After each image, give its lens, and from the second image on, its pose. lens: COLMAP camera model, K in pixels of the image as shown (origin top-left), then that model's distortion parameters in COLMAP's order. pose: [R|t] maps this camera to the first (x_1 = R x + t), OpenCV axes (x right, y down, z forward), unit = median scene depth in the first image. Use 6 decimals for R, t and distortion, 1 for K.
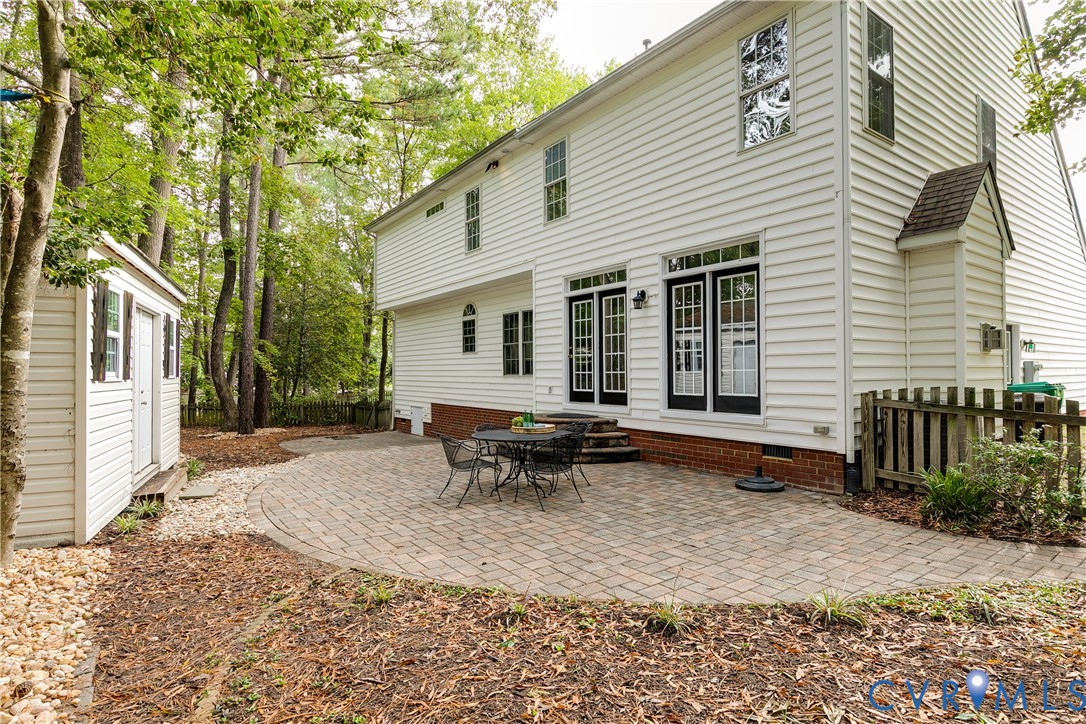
lens RADIAL K [[559.9, 0, 543.0], [0, 559.9, 362.0], [0, 0, 1]] dist [-0.000903, -0.000150]
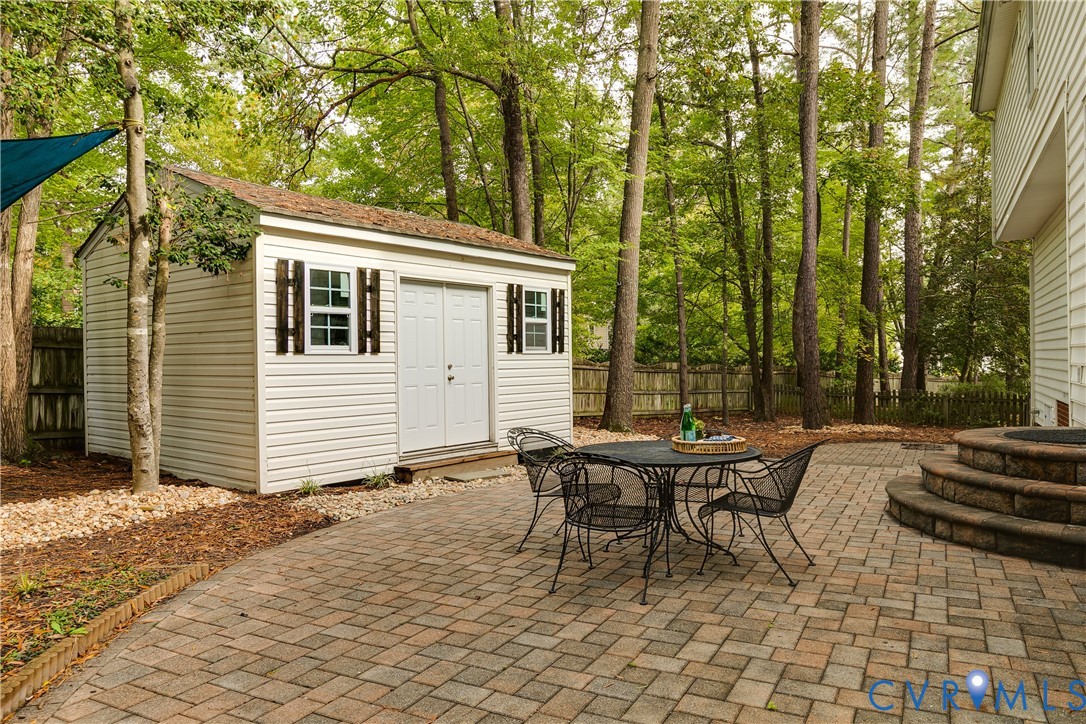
lens RADIAL K [[732.1, 0, 543.0], [0, 732.1, 362.0], [0, 0, 1]] dist [-0.000346, -0.000083]
pose [[0.432773, -0.000284, -0.901503, 0.675265], [0.026903, 0.999559, 0.012600, 0.042029], [0.901101, -0.029706, 0.432590, 0.756522]]
